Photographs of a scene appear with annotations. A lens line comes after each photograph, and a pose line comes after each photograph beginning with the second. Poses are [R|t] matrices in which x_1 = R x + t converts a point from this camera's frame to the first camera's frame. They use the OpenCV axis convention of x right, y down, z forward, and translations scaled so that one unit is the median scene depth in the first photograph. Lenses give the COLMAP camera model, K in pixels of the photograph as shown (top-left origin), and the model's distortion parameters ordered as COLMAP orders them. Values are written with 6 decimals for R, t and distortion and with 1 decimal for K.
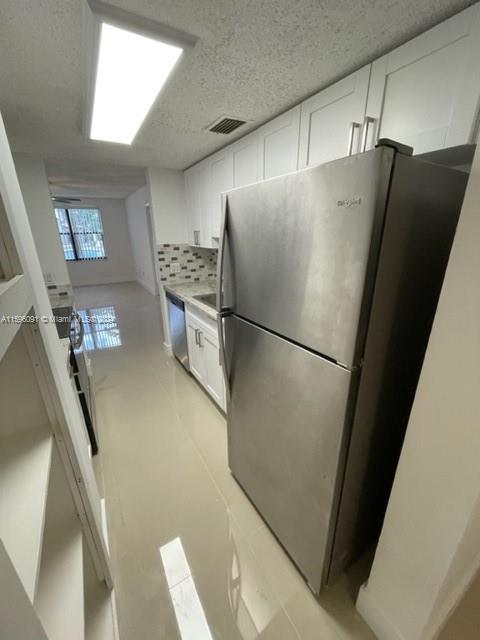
lens RADIAL K [[258.0, 0, 238.0], [0, 258.0, 320.0], [0, 0, 1]] dist [-0.003048, -0.000103]
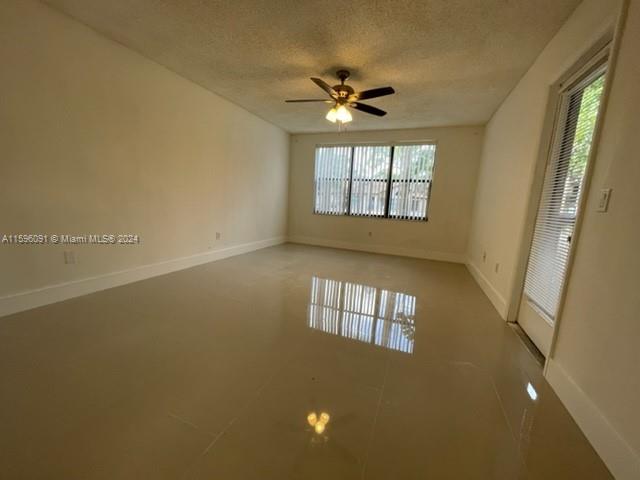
lens RADIAL K [[258.0, 0, 320.0], [0, 258.0, 240.0], [0, 0, 1]] dist [-0.003048, -0.000103]
pose [[0.605048, 0.163824, -0.779152, -0.626147], [-0.321260, 0.945636, -0.050644, -0.283953], [0.728497, 0.280952, 0.624786, 1.583216]]
